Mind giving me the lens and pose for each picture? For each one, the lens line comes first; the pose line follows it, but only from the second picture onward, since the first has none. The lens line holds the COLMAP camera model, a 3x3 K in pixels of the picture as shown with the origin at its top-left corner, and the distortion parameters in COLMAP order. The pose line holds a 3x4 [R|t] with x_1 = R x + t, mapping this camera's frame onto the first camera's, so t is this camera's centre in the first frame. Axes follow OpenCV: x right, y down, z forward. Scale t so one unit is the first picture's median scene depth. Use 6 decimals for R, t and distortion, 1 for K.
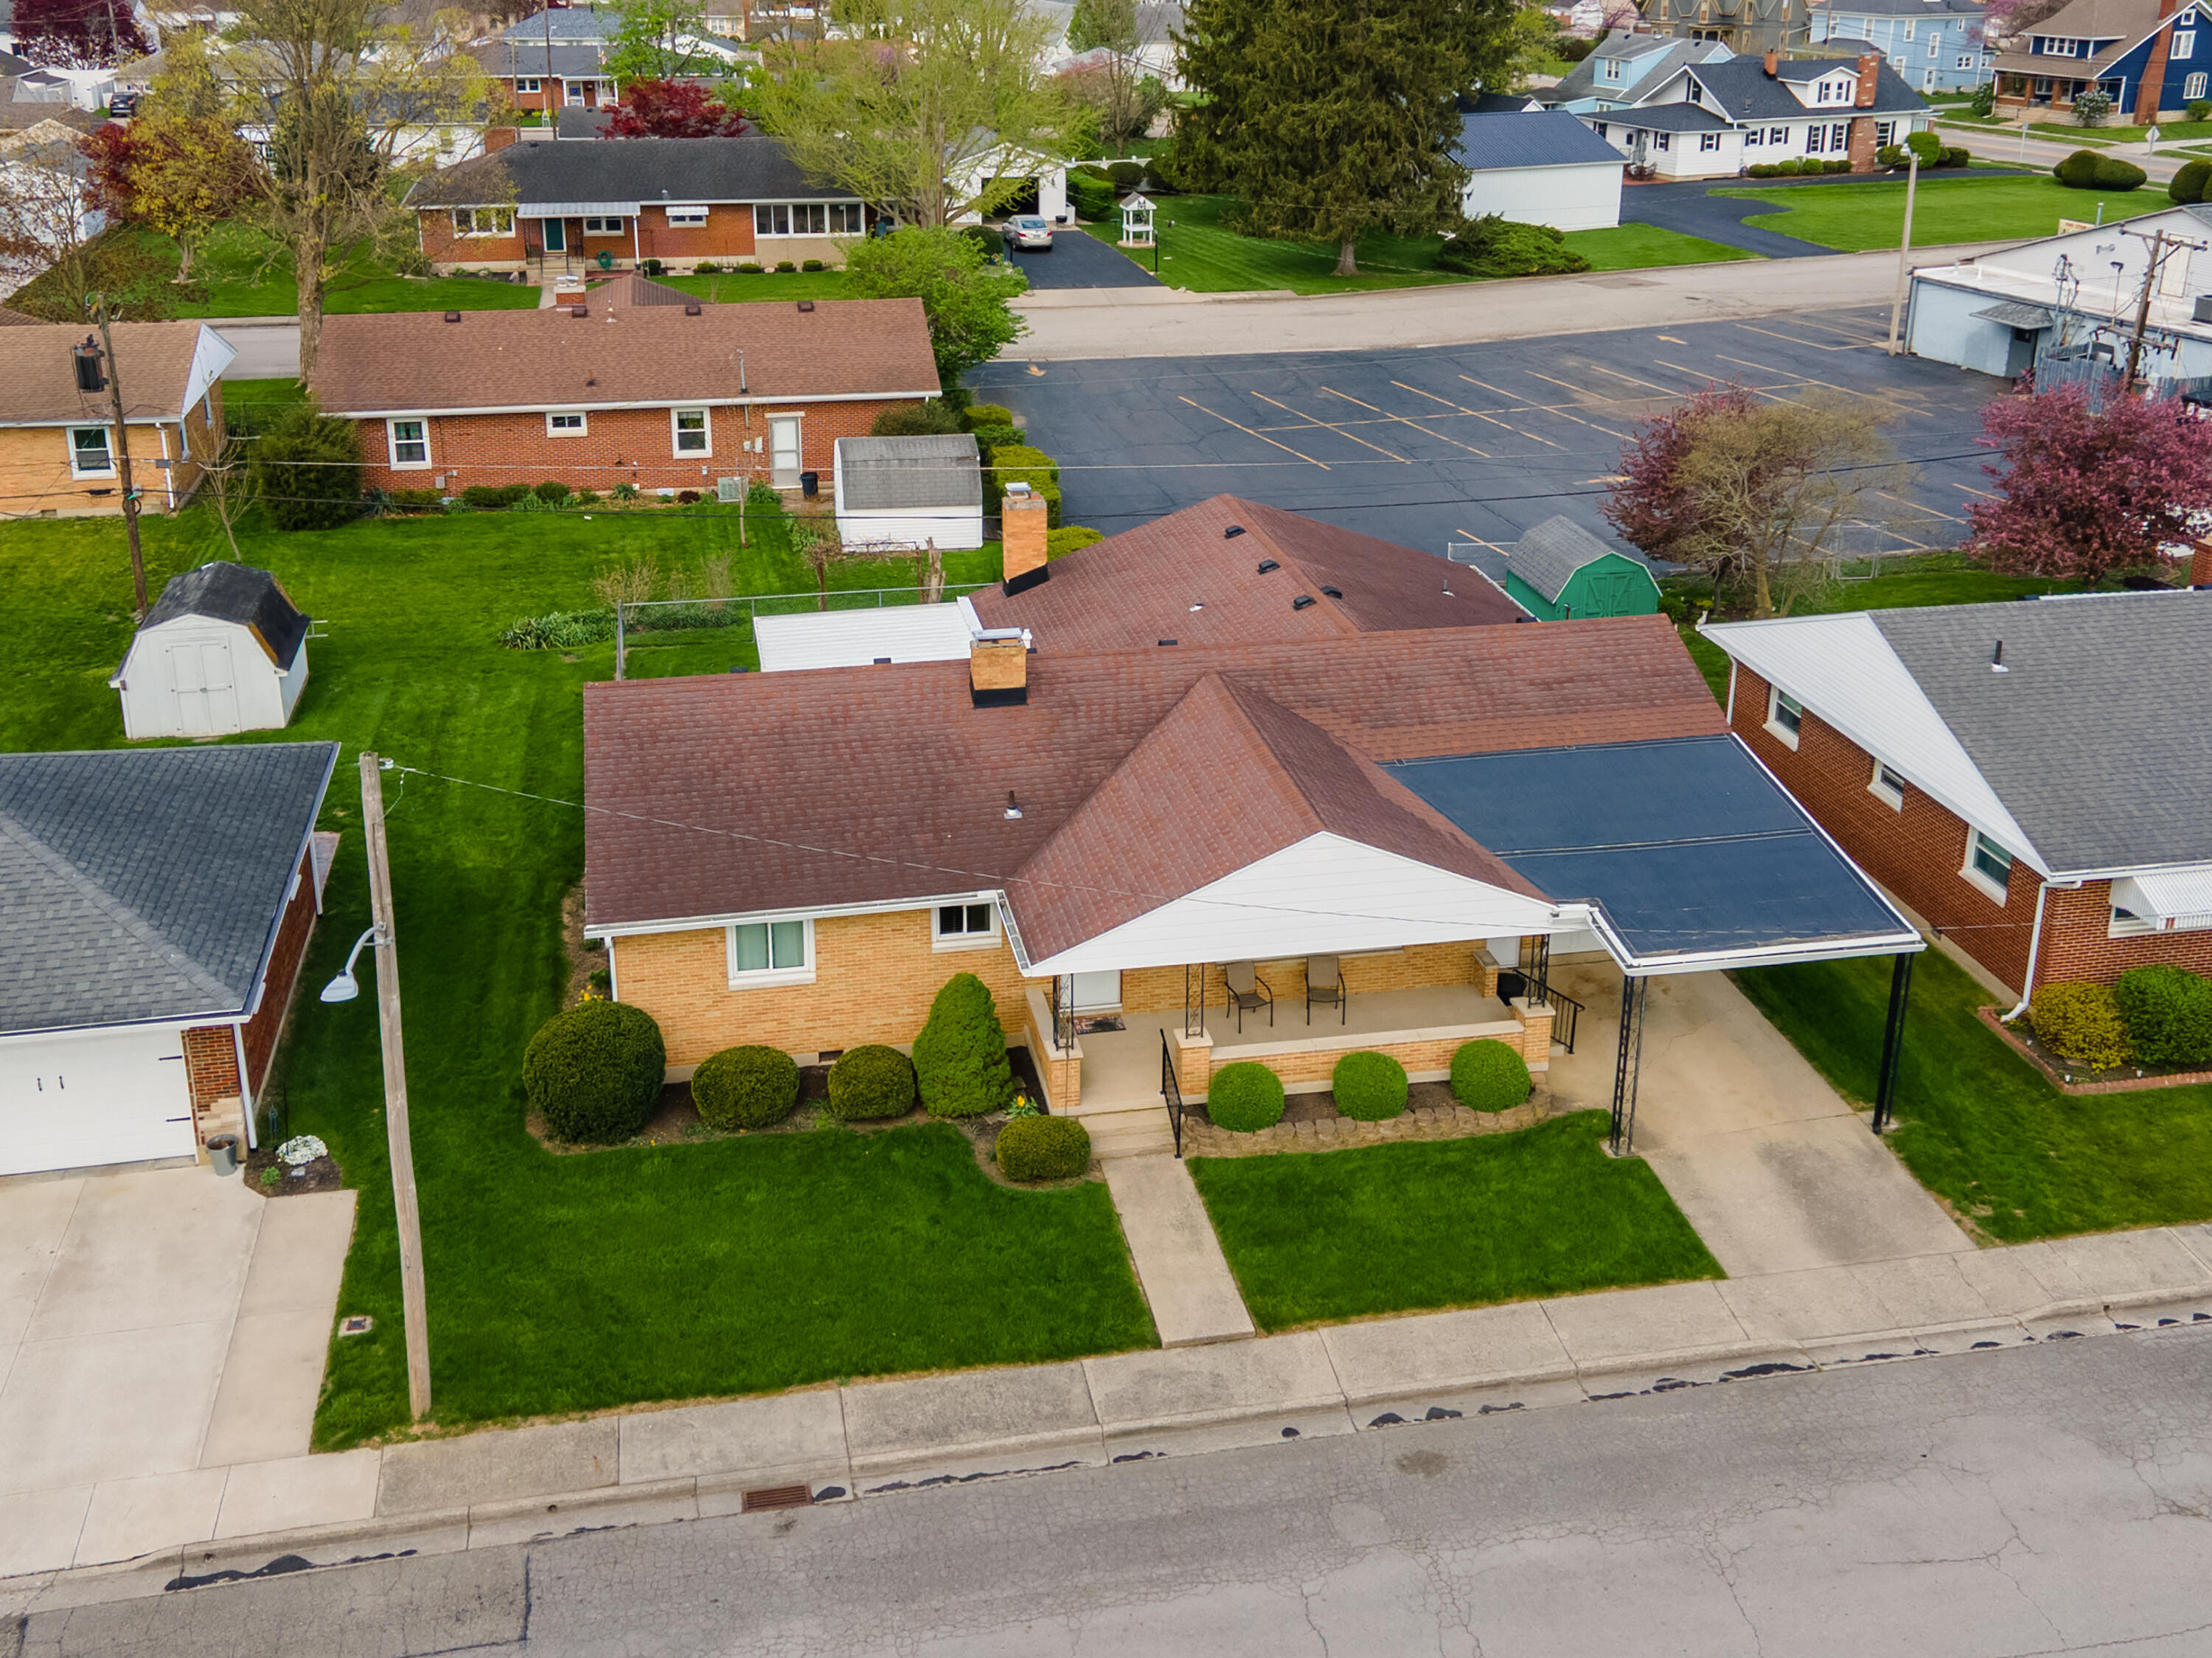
lens RADIAL K [[2215.6, 0, 1093.3], [0, 2215.6, 667.0], [0, 0, 1]] dist [0.043122, -0.014677]
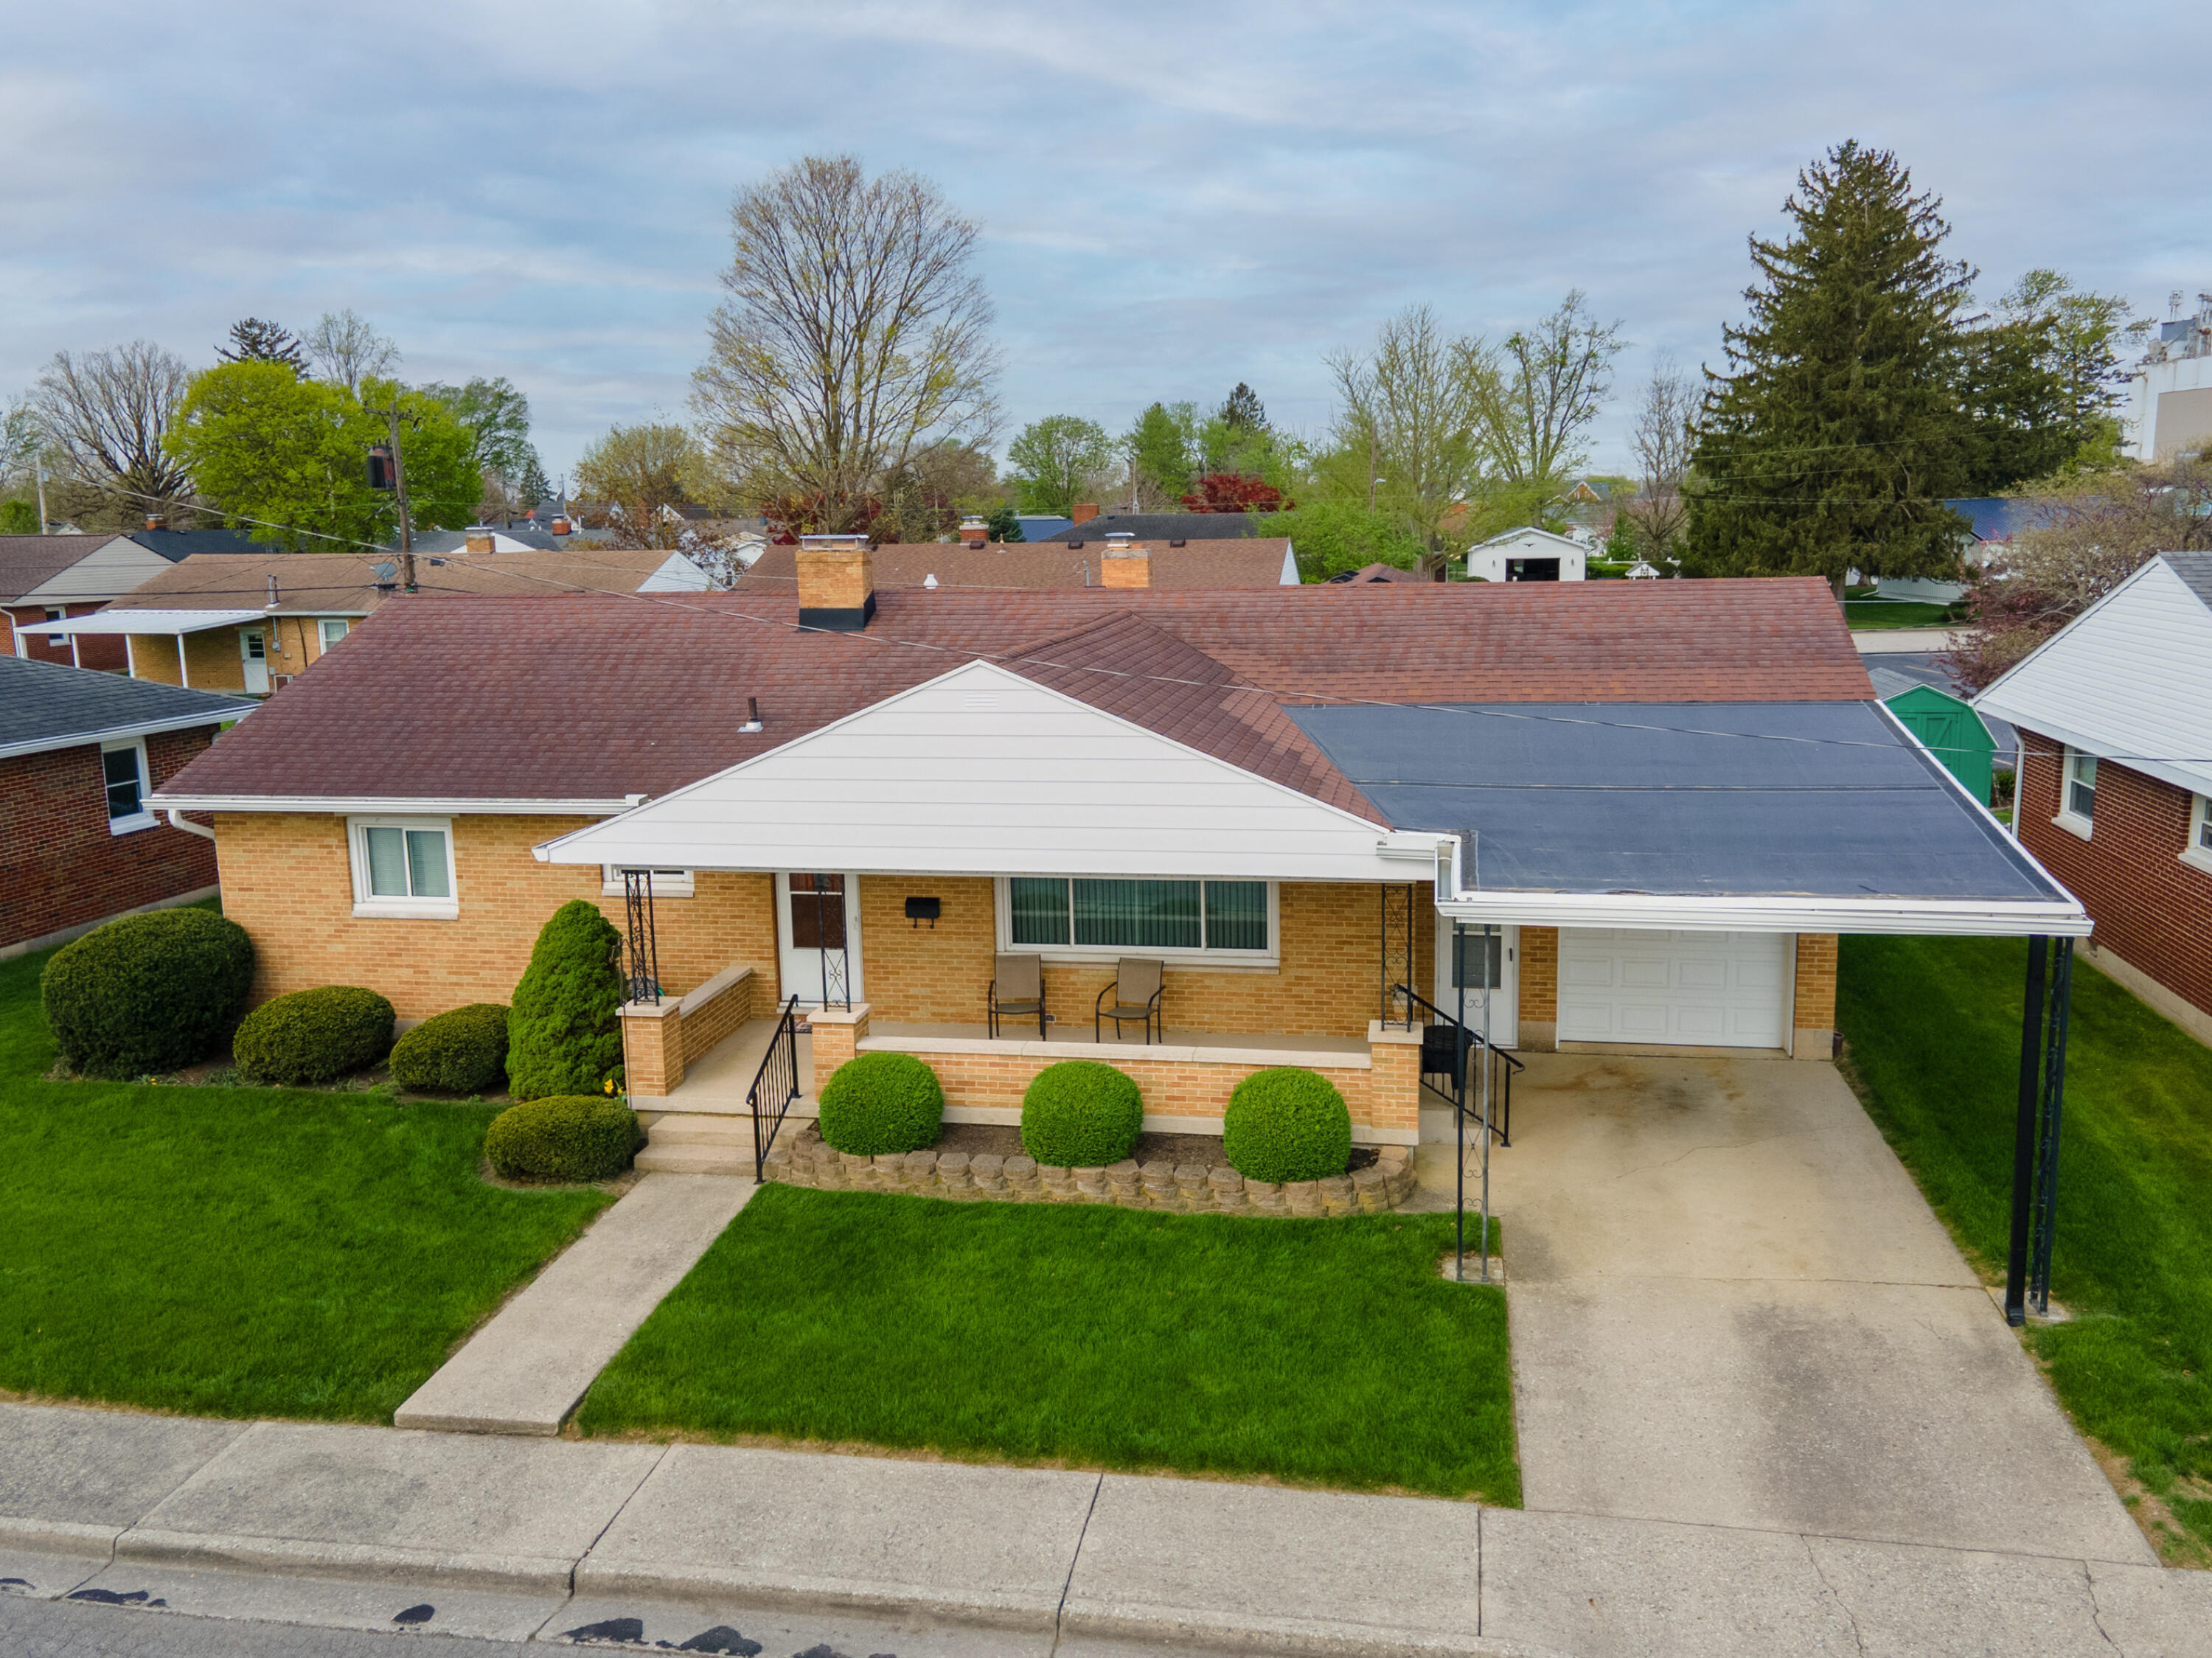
lens RADIAL K [[1713.5, 0, 1114.6], [0, 1713.5, 808.7], [0, 0, 1]] dist [-0.001069, 0.074330]
pose [[0.933951, 0.043544, -0.354740, 0.333188], [-0.098408, 0.985515, -0.138115, 0.190036], [0.343587, 0.163902, 0.924708, 0.618593]]
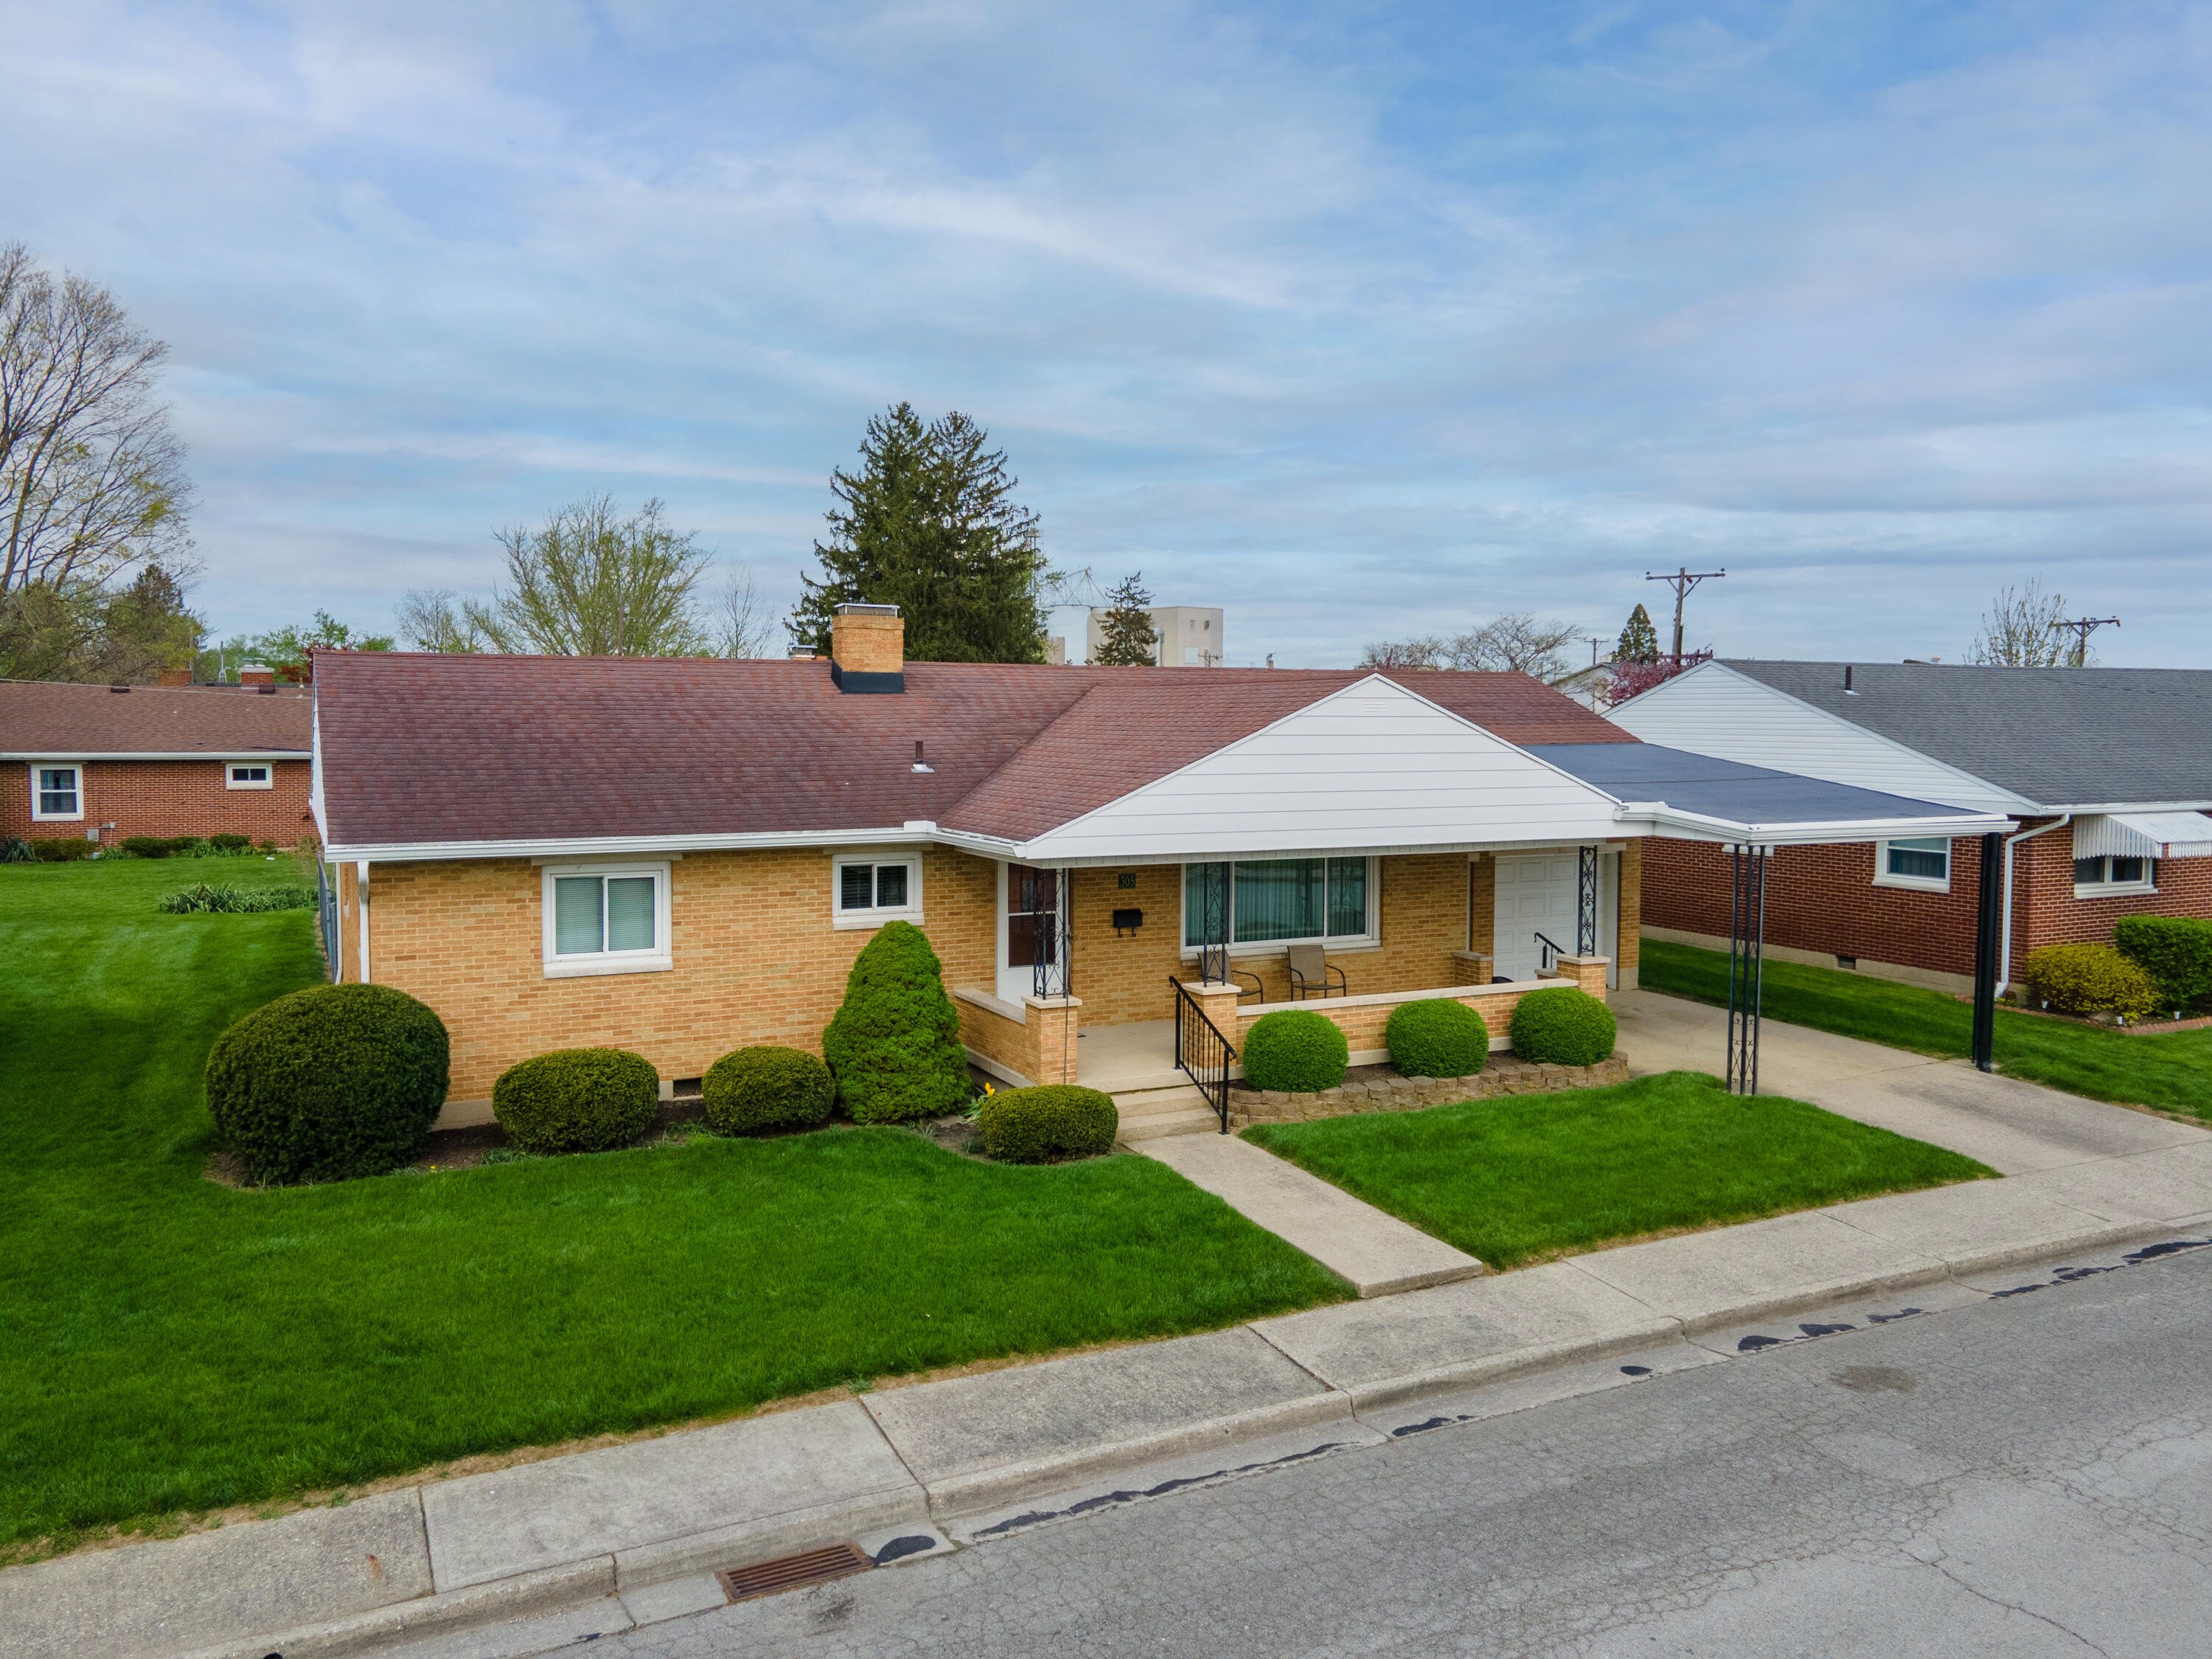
lens RADIAL K [[1619.5, 0, 1111.0], [0, 1619.5, 827.8], [0, 0, 1]] dist [0.009641, 0.069606]
pose [[0.962979, -0.016069, 0.269097, -0.149404], [0.085190, 0.965208, -0.247219, 0.276496], [-0.255762, 0.260991, 0.930844, 0.547500]]
